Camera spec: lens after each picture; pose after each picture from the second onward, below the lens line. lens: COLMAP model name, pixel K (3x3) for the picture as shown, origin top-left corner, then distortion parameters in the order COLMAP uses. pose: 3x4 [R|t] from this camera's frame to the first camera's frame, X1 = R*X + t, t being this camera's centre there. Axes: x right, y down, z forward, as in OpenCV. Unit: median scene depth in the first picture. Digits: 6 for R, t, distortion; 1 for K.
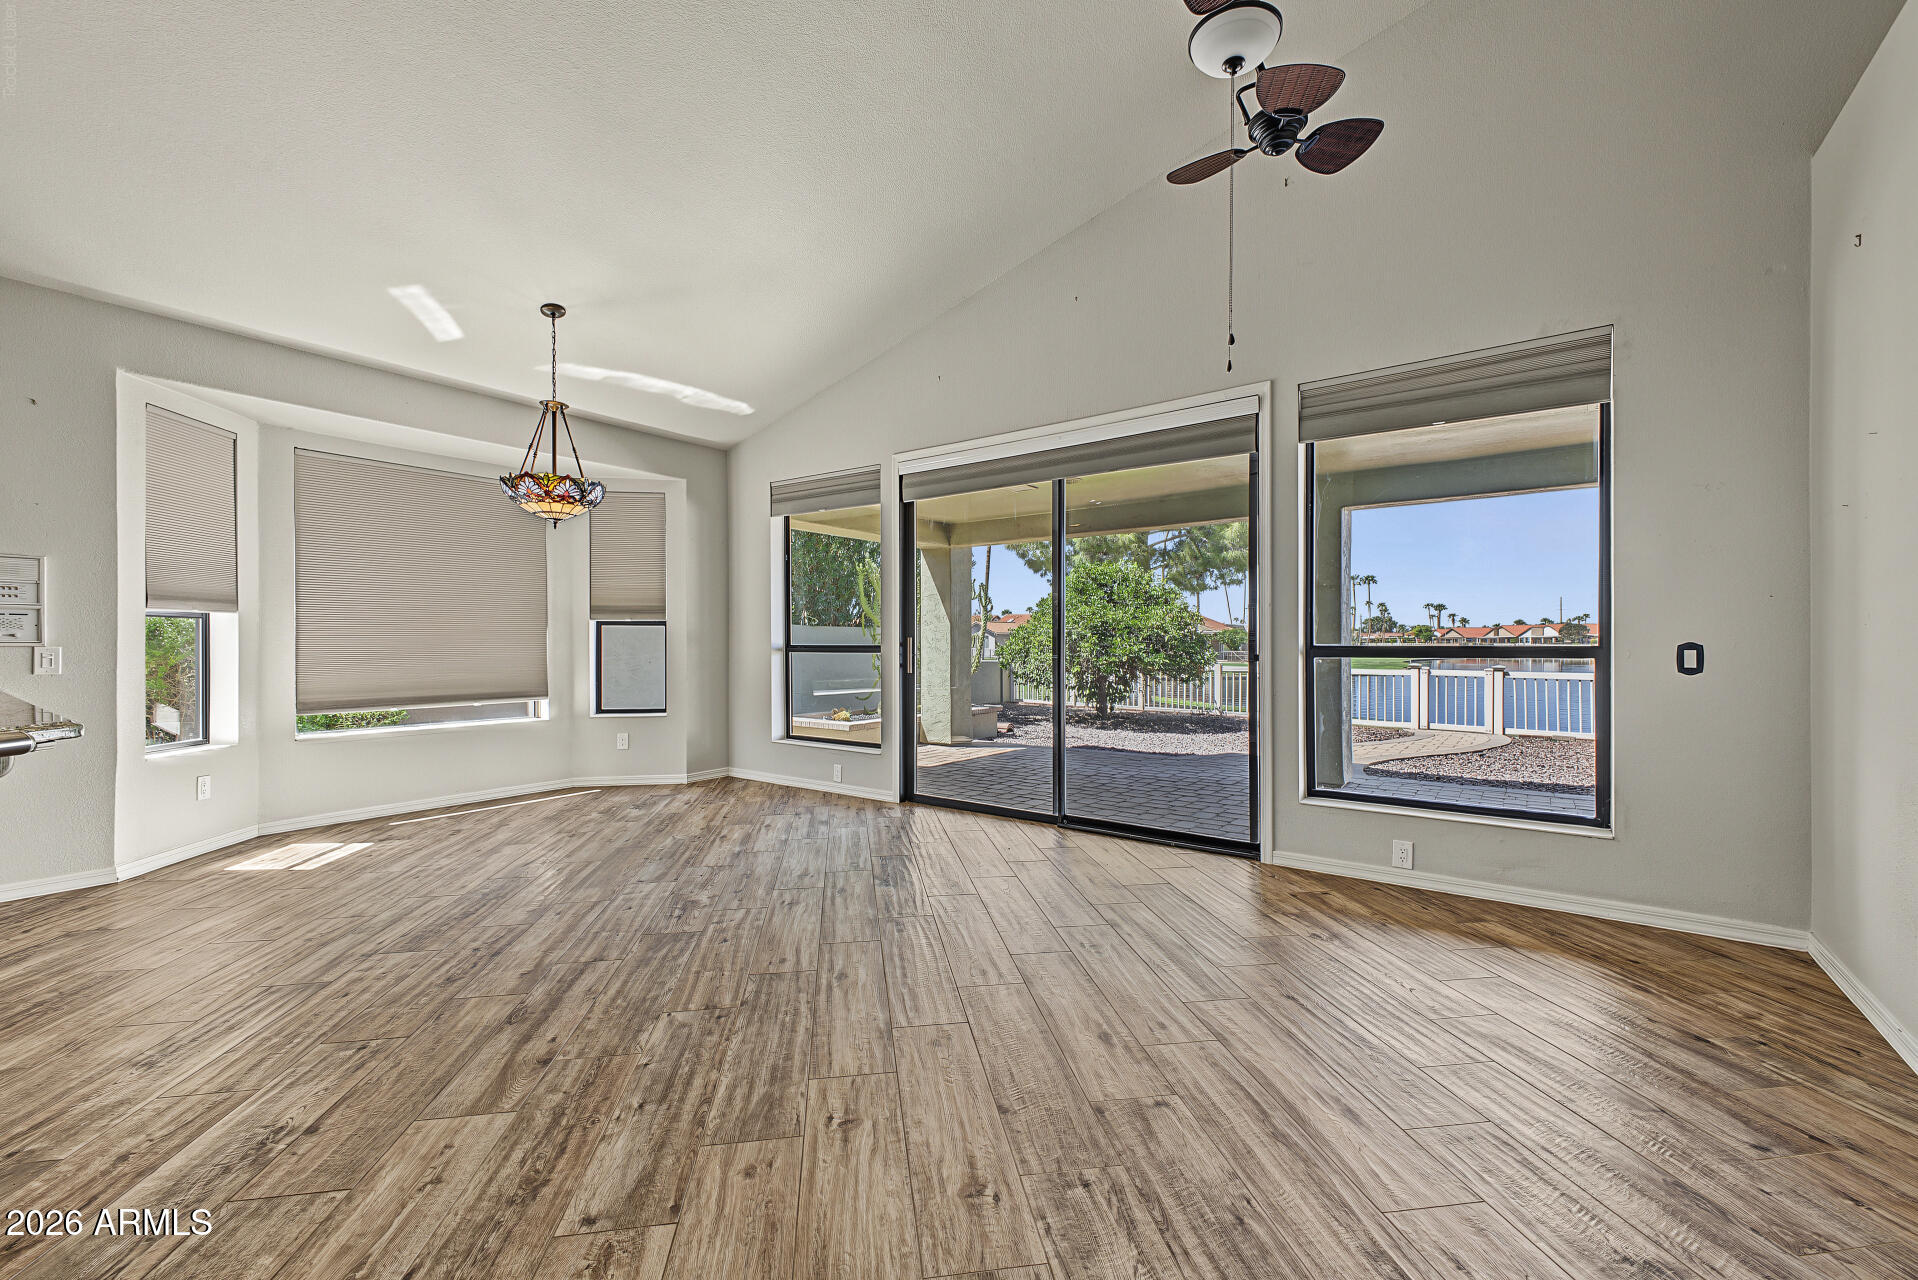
lens RADIAL K [[773.5, 0, 957.3], [0, 773.5, 644.1], [0, 0, 1]] dist [0.009501, -0.000341]
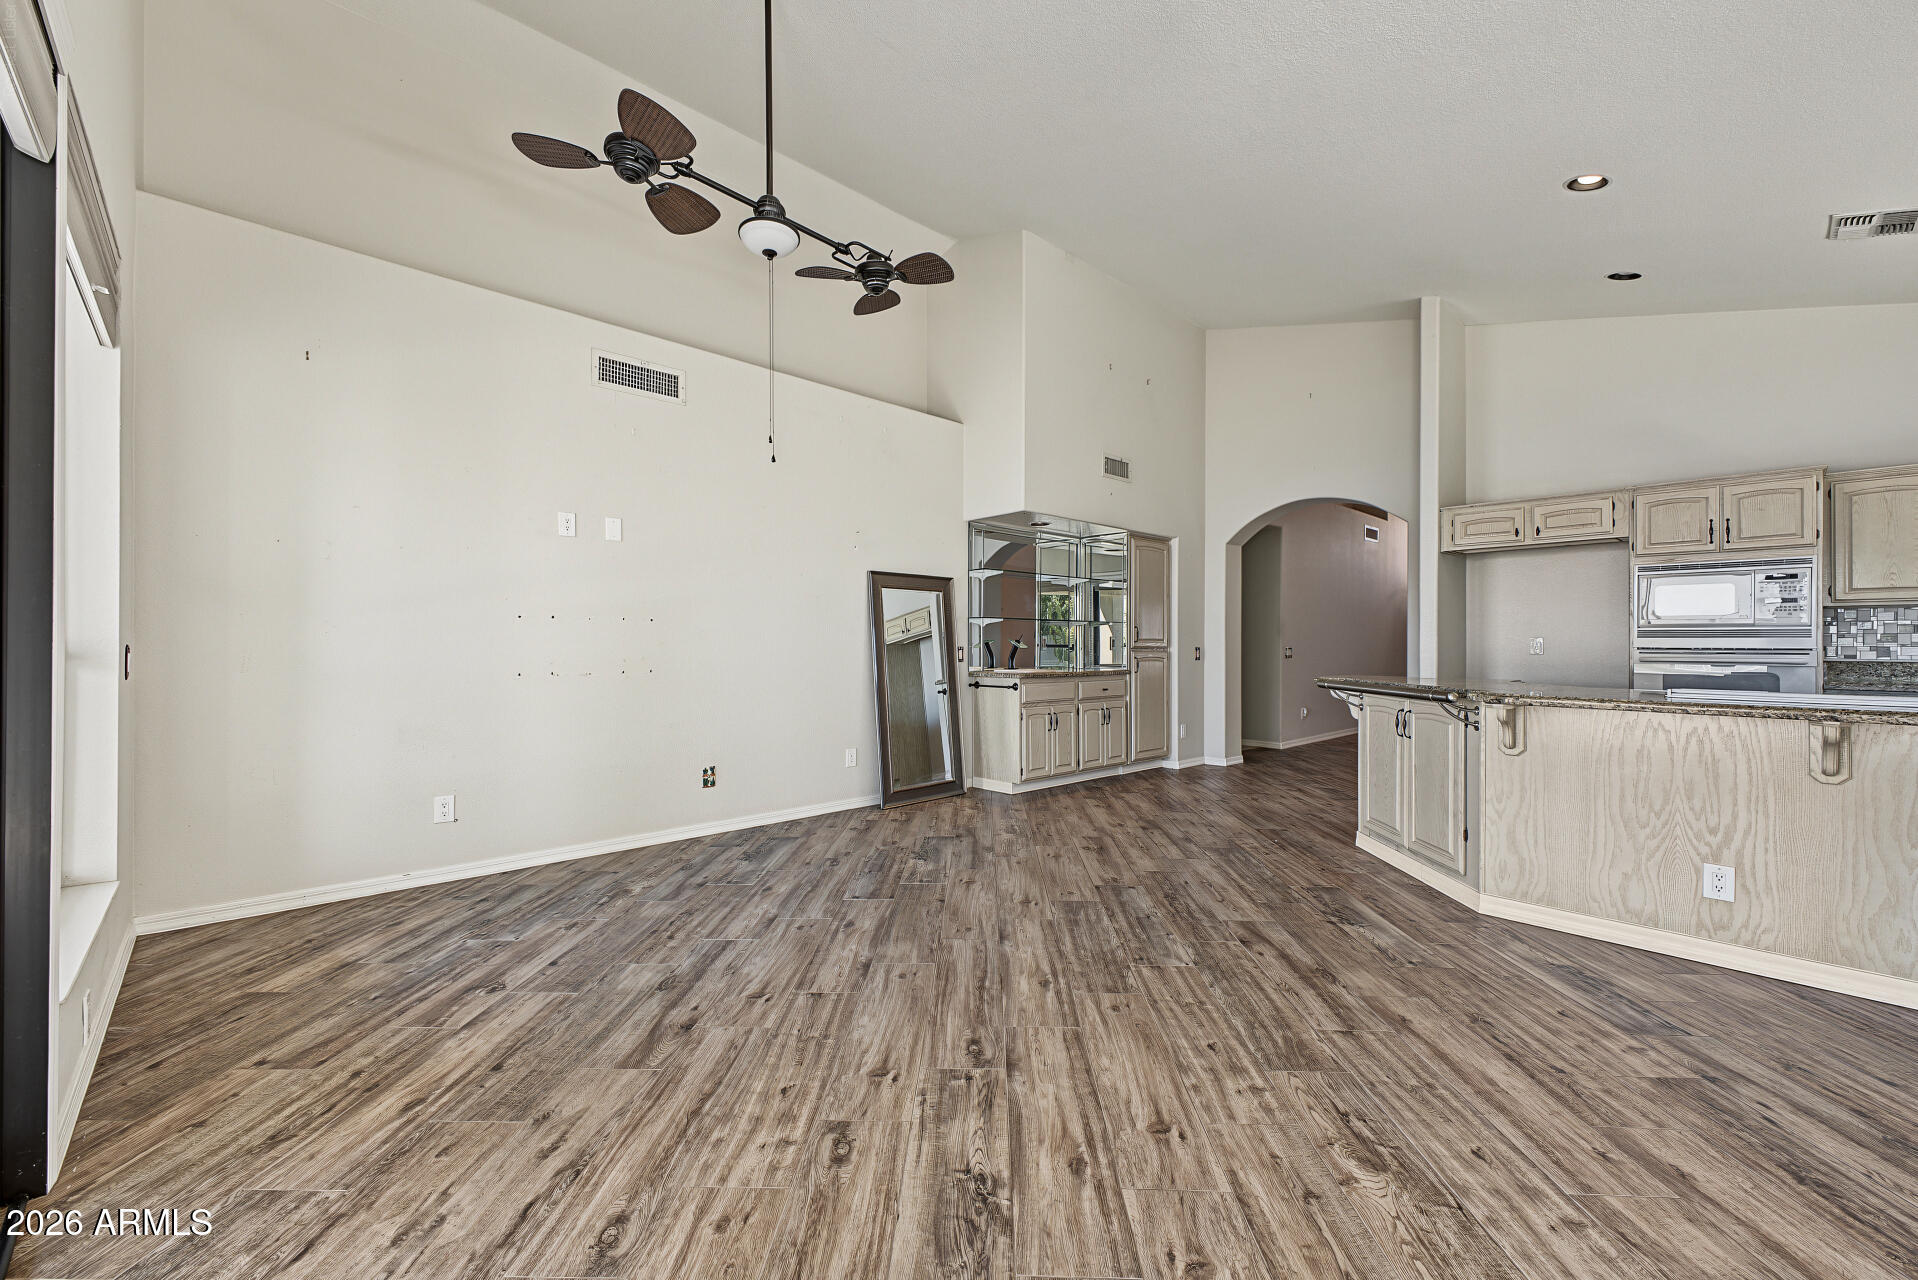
lens RADIAL K [[754.7, 0, 963.8], [0, 754.7, 649.6], [0, 0, 1]] dist [0.023583, -0.011191]
pose [[-0.984779, -0.001574, 0.173803, -0.151167], [-0.000031, 0.999961, 0.008884, -0.003407], [-0.173810, 0.008743, -0.984740, 1.382054]]
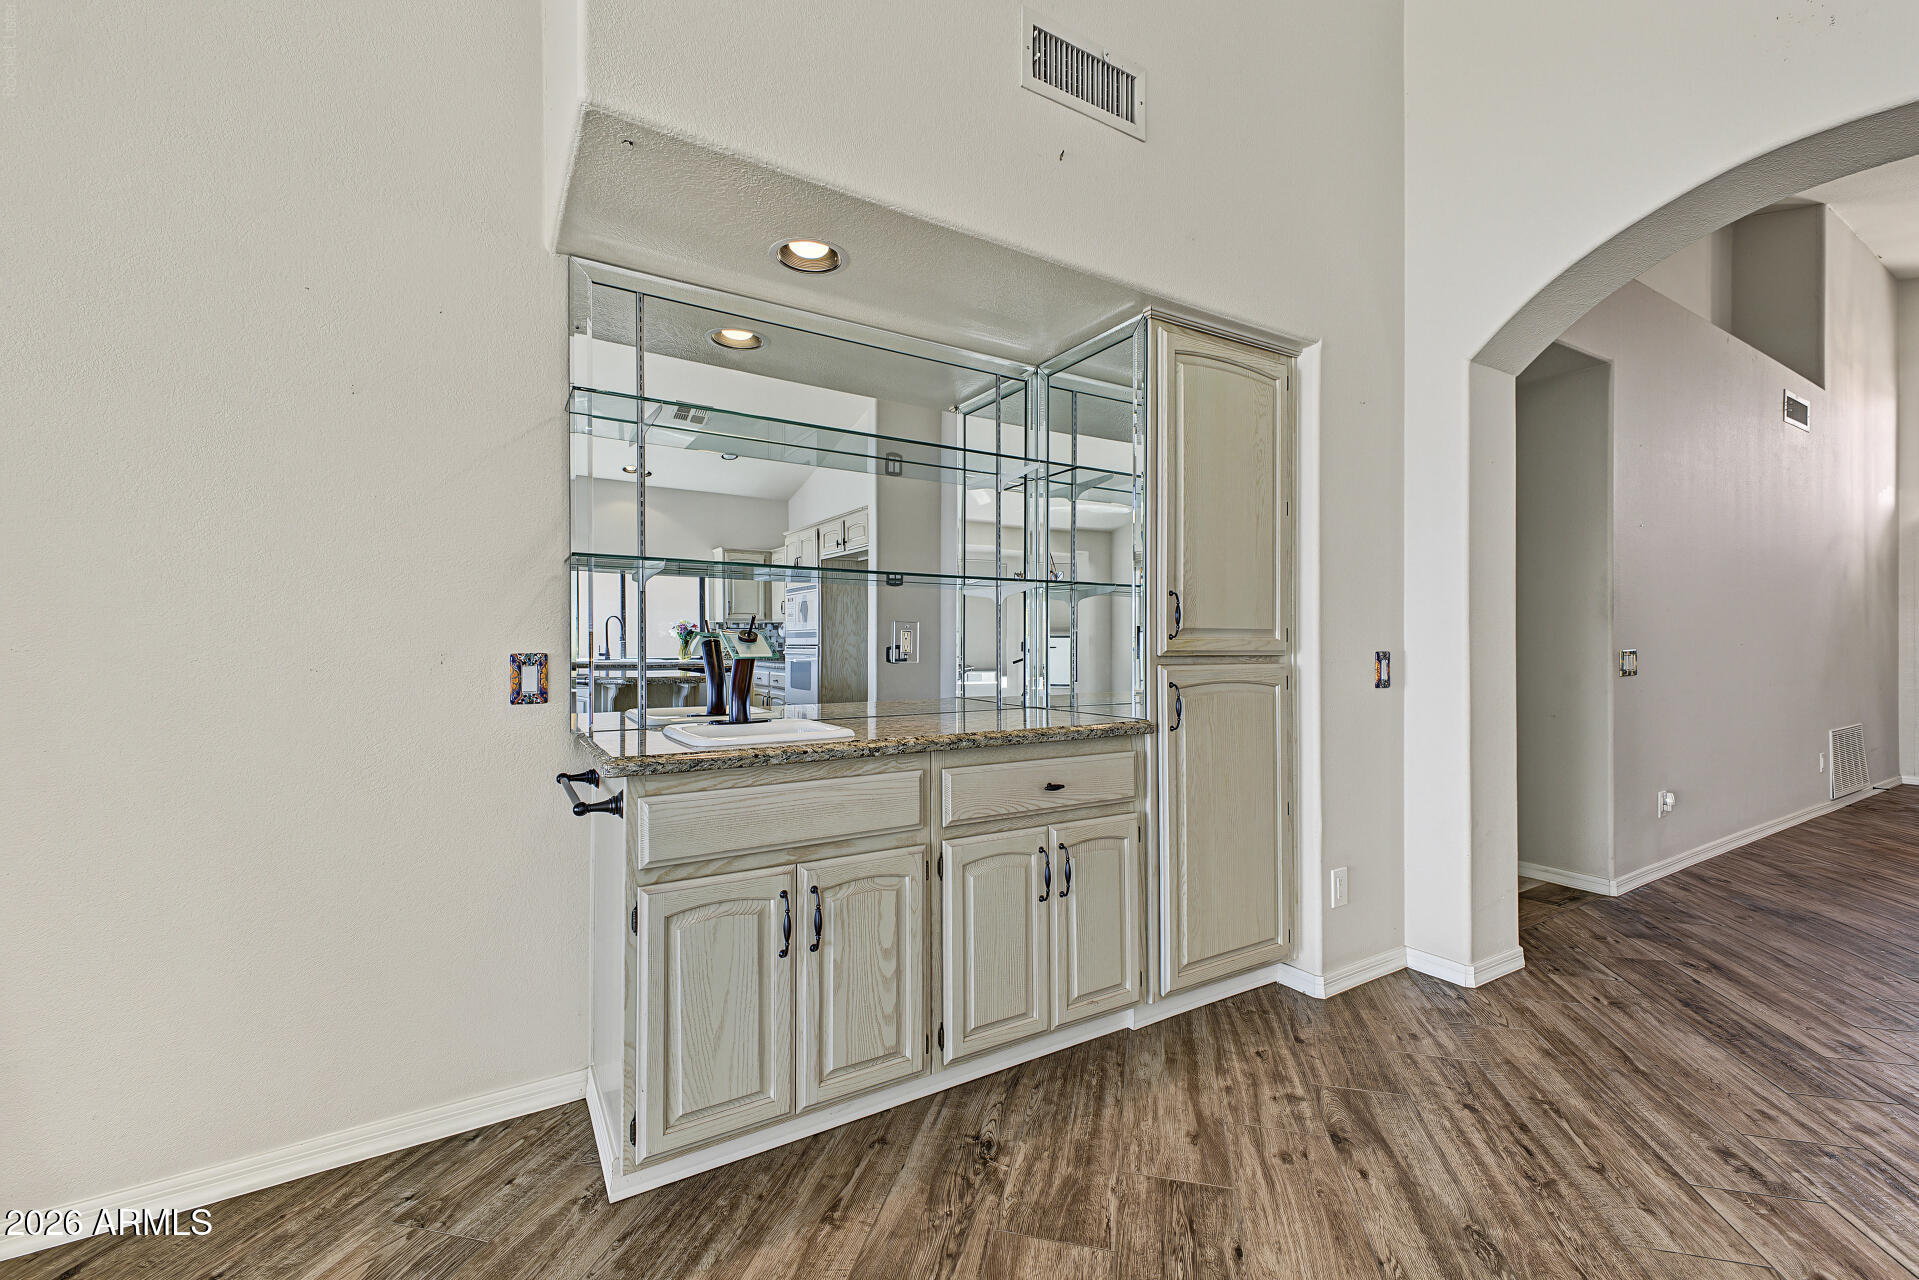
lens RADIAL K [[783.7, 0, 992.4], [0, 783.7, 636.1], [0, 0, 1]] dist [0.010312, -0.000087]
pose [[-0.931752, -0.000087, 0.363096, -0.333913], [-0.000640, 0.999999, -0.001403, -0.006266], [-0.363096, -0.001540, -0.931751, 0.166832]]
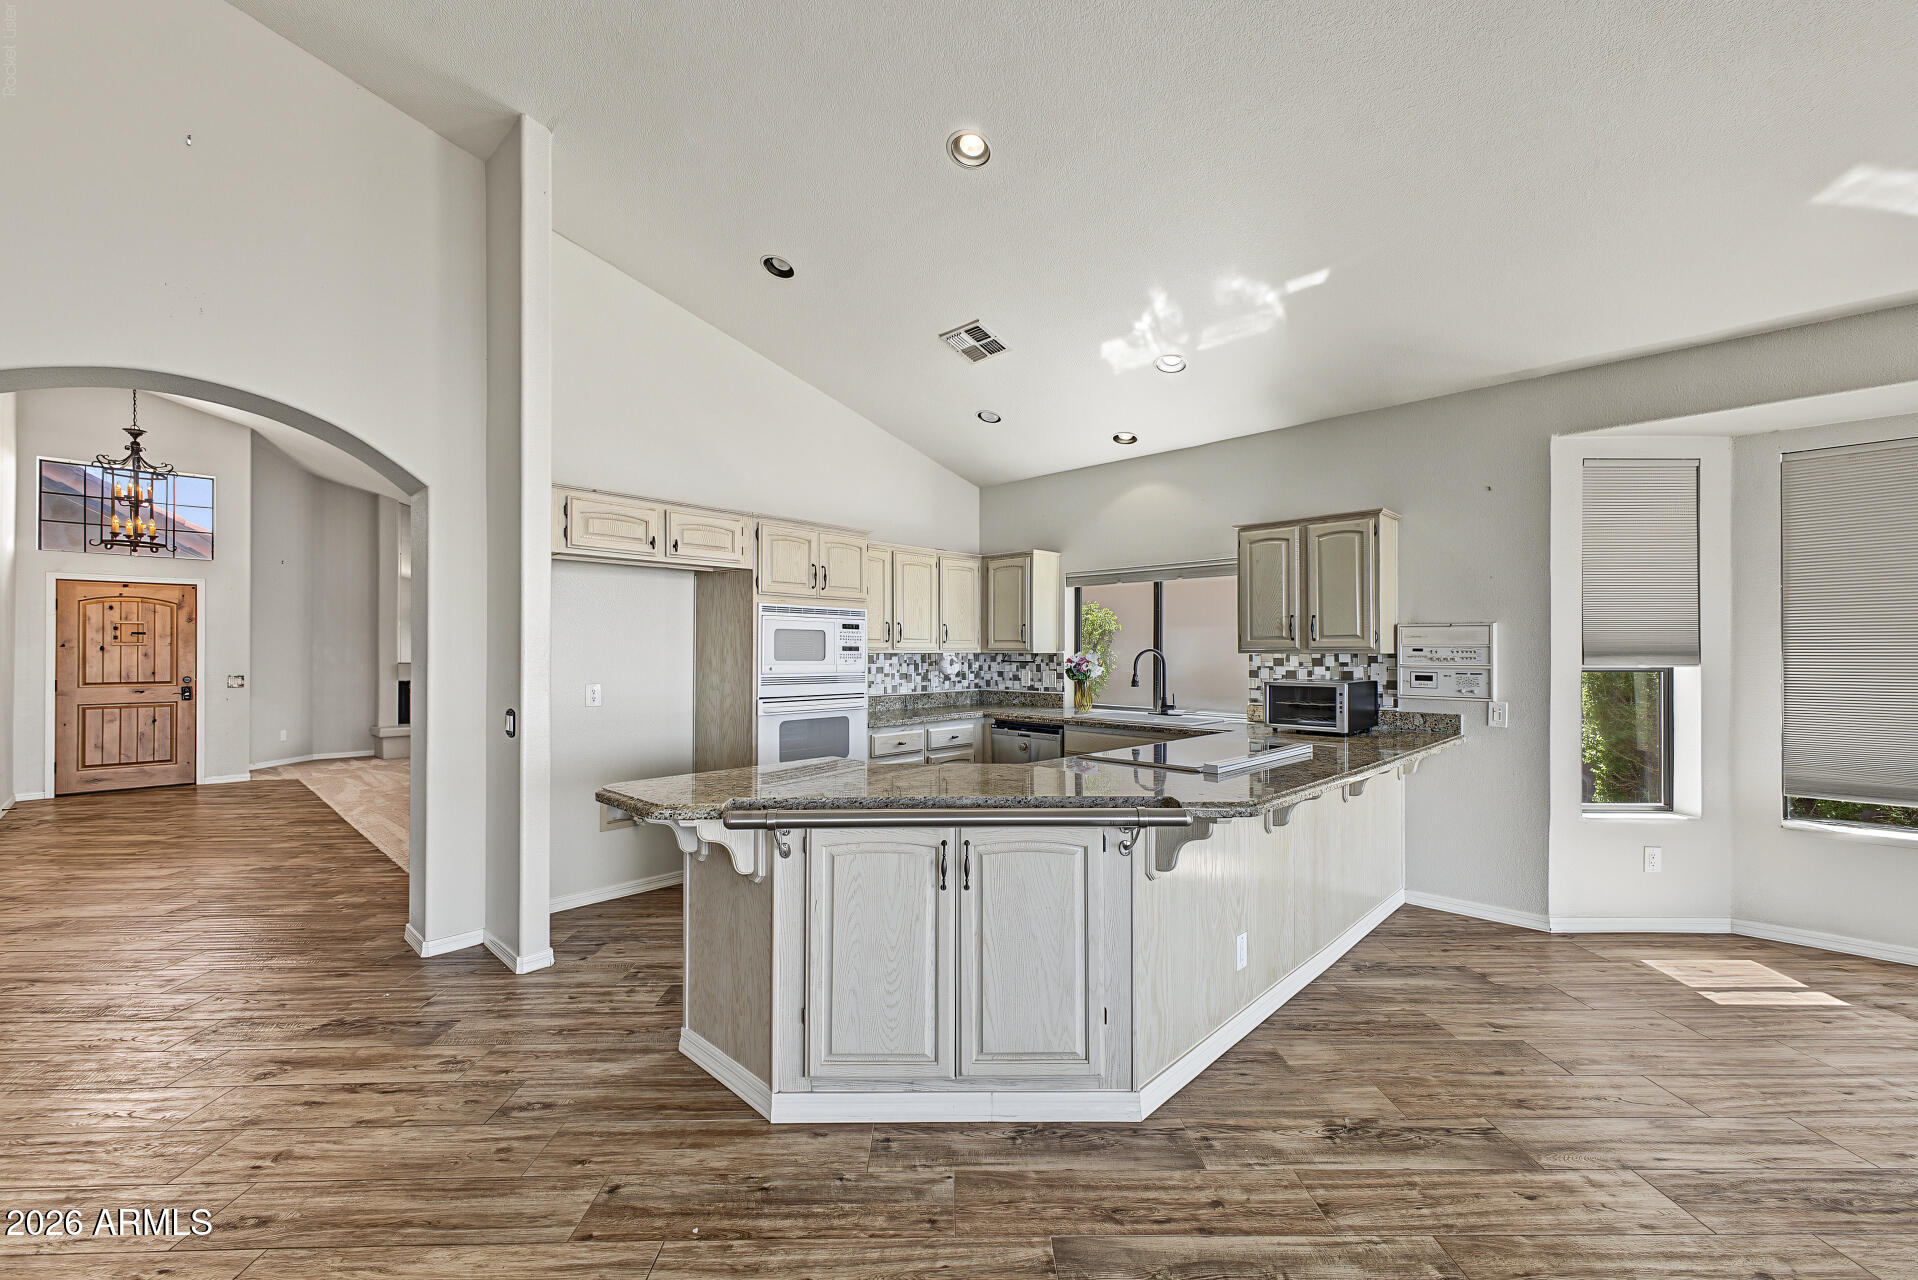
lens RADIAL K [[754.7, 0, 963.8], [0, 754.7, 649.6], [0, 0, 1]] dist [0.023583, -0.011191]
pose [[-0.136144, -0.007231, -0.990663, 0.031802], [-0.003249, 0.999971, -0.006853, -0.059208], [0.990684, 0.002285, -0.136164, 0.366233]]
